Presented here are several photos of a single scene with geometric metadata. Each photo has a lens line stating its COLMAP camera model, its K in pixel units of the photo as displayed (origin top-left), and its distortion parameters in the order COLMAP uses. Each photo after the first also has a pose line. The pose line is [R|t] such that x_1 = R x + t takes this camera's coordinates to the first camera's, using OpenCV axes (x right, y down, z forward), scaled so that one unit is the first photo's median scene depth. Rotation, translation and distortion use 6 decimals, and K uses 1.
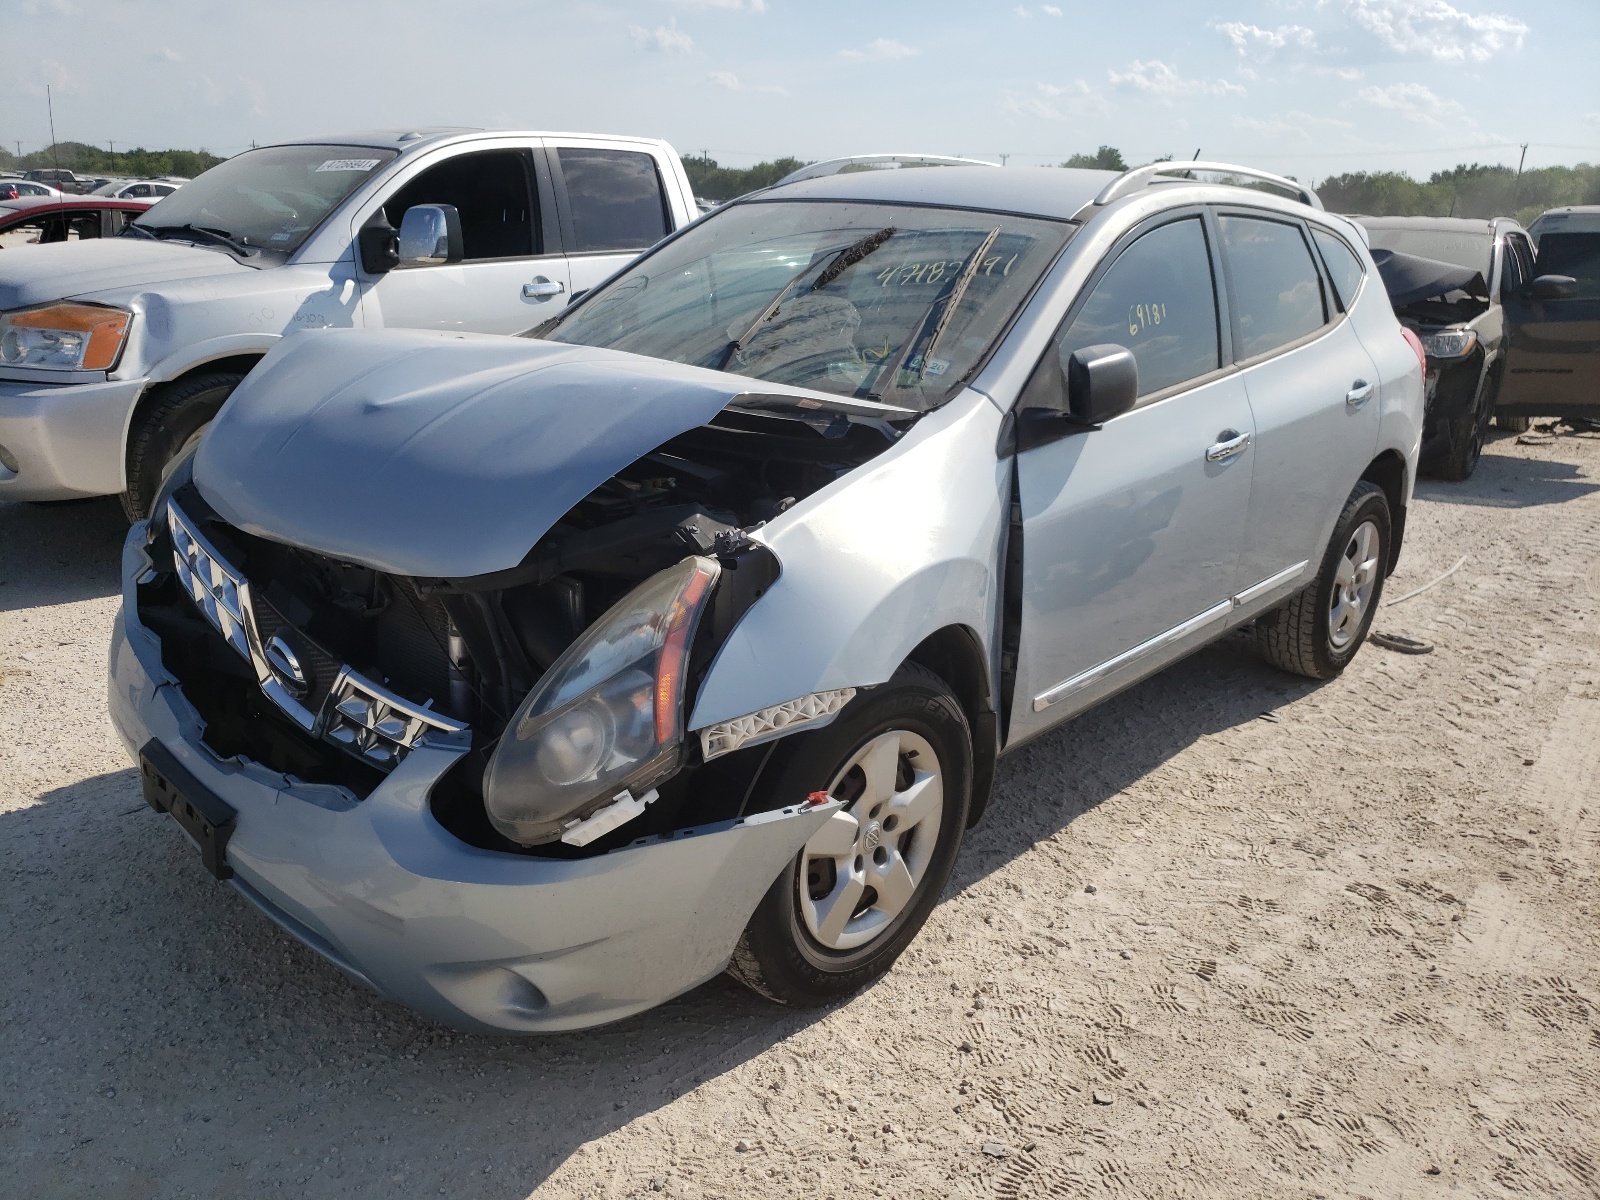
lens RADIAL K [[1179.8, 0, 760.1], [0, 1179.8, 579.5], [0, 0, 1]] dist [0.006673, 0.005415]
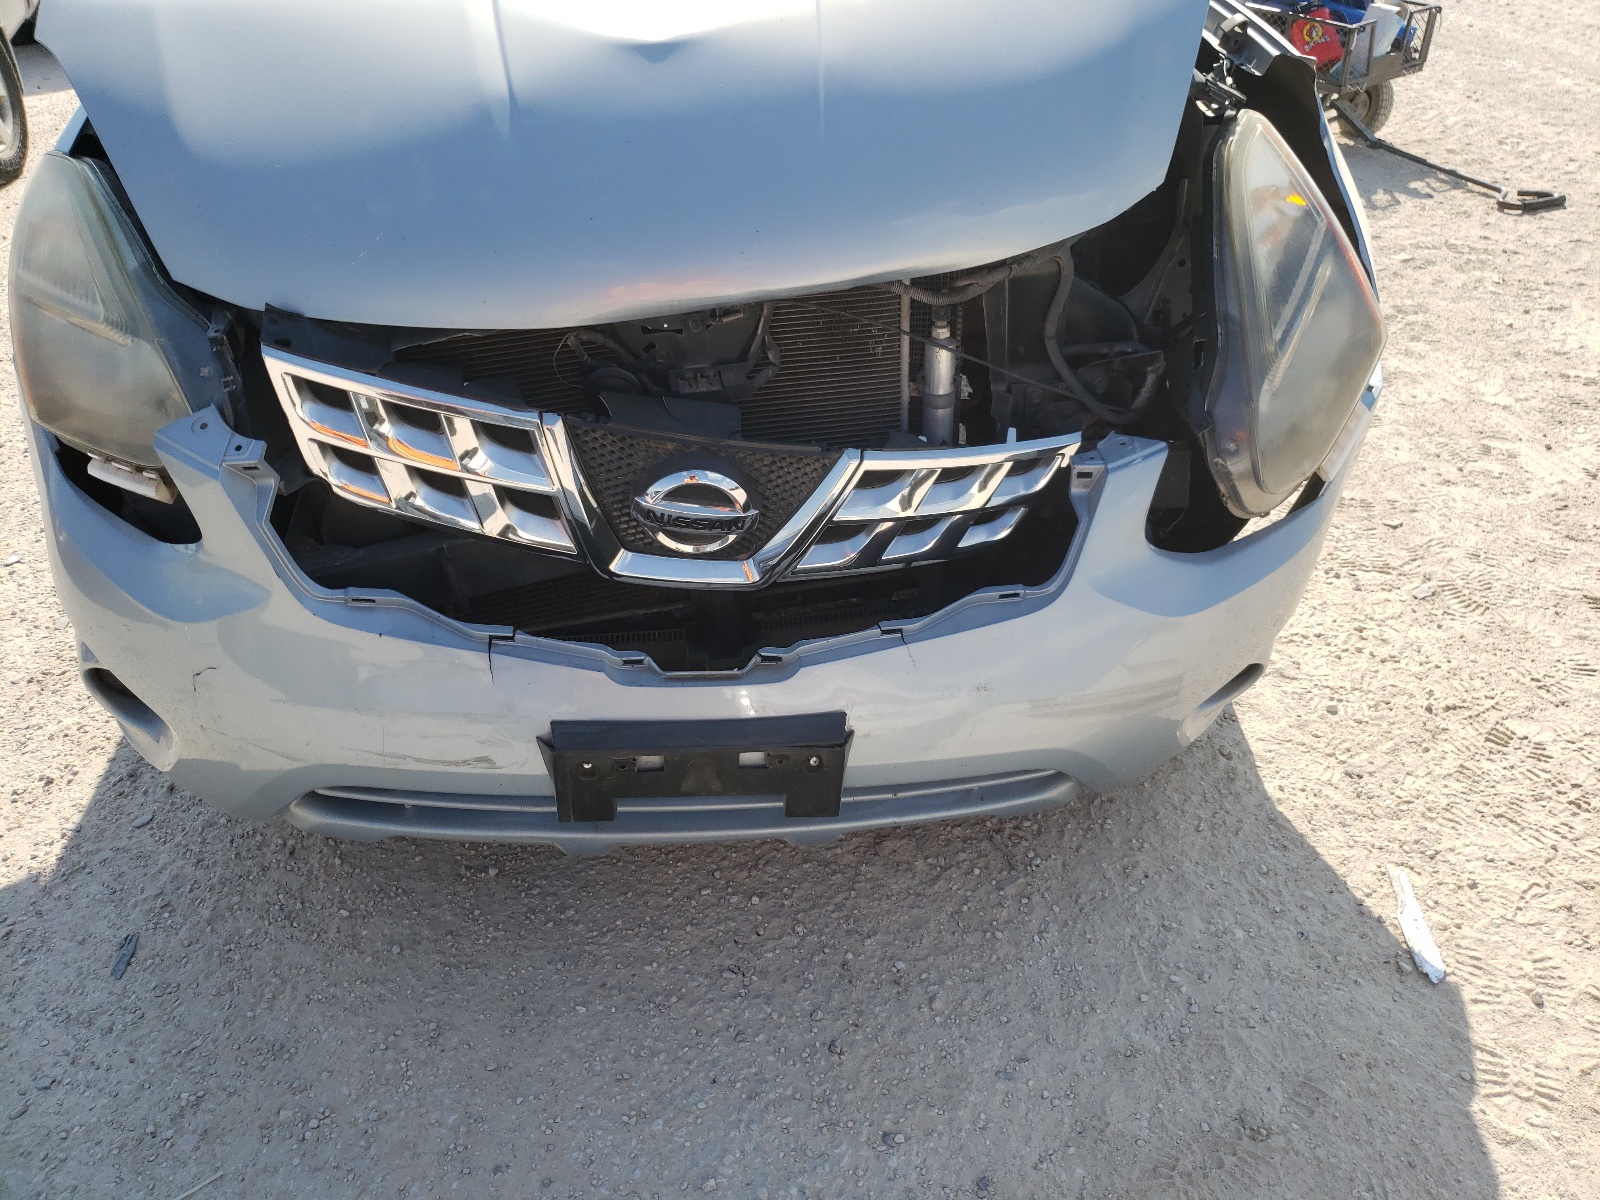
lens RADIAL K [[1232.9, 0, 804.4], [0, 1232.9, 554.0], [0, 0, 1]] dist [0.008960, 0.002809]
pose [[0.676128, -0.459473, 0.575965, -0.650853], [0.292370, 0.884863, 0.362680, -0.109193], [-0.676292, -0.076823, 0.732617, 0.416405]]
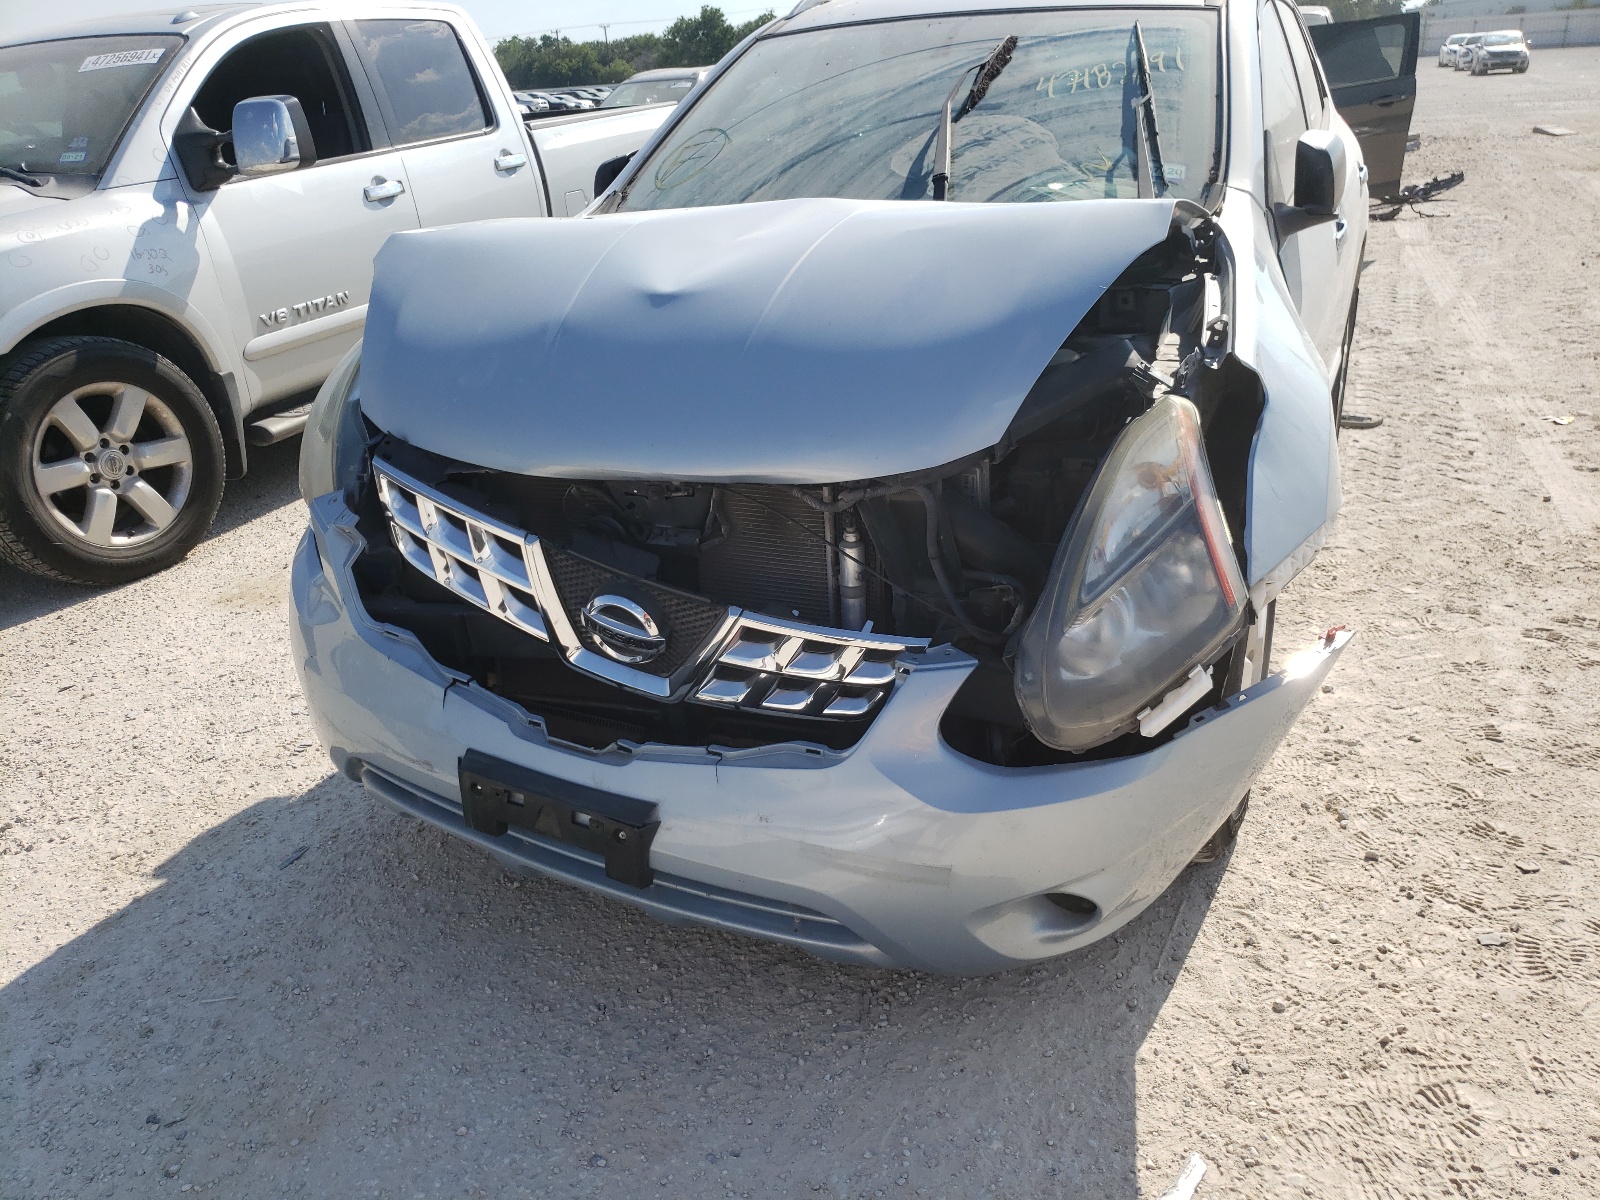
lens RADIAL K [[1197.2, 0, 800.0], [0, 1197.2, 600.0], [0, 0, 1]] dist [0.004417, 0.024811]
pose [[0.950278, -0.204685, 0.234683, -0.412133], [0.179620, 0.975909, 0.123847, -0.022622], [-0.254379, -0.075535, 0.964150, 0.143721]]
